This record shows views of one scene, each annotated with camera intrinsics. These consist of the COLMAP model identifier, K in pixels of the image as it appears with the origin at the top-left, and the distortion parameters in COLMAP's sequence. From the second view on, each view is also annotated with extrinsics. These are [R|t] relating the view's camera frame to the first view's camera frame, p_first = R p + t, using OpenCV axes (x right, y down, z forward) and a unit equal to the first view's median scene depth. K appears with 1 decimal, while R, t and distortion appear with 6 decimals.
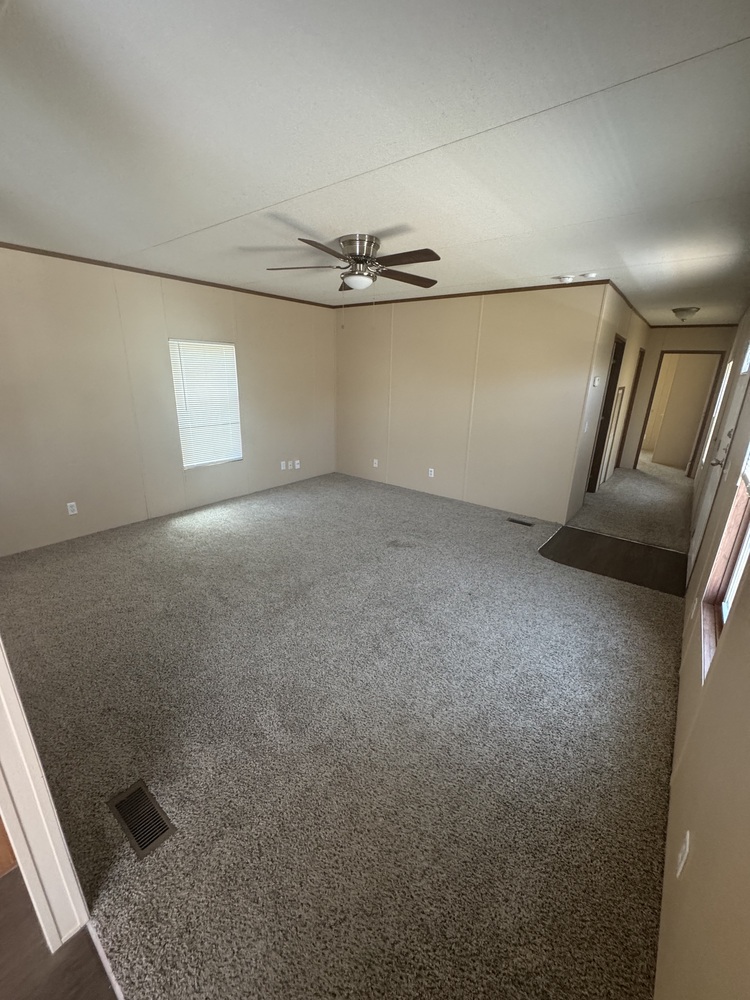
lens RADIAL K [[398.3, 0, 375.0], [0, 398.3, 500.0], [0, 0, 1]] dist [-0.002630, 0.000383]
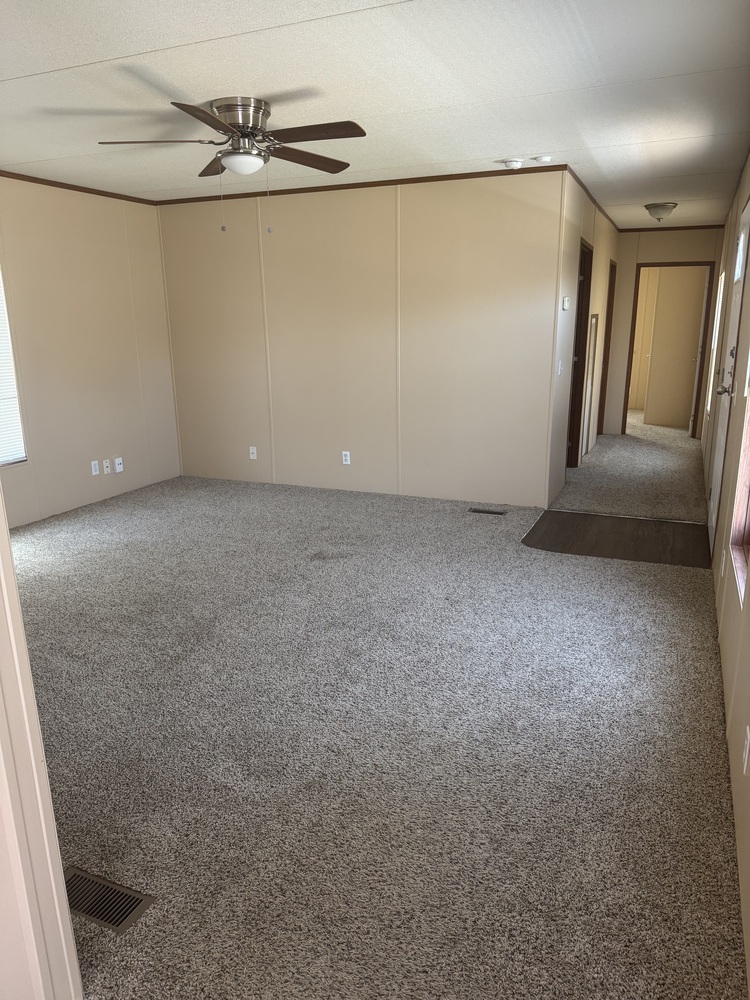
lens RADIAL K [[696.2, 0, 375.0], [0, 696.2, 500.0], [0, 0, 1]] dist [0.087551, -0.116927]
pose [[0.965873, -0.100604, 0.238681, -0.158646], [0.114260, 0.992474, -0.044048, 0.097737], [-0.232454, 0.069816, 0.970098, -0.177894]]
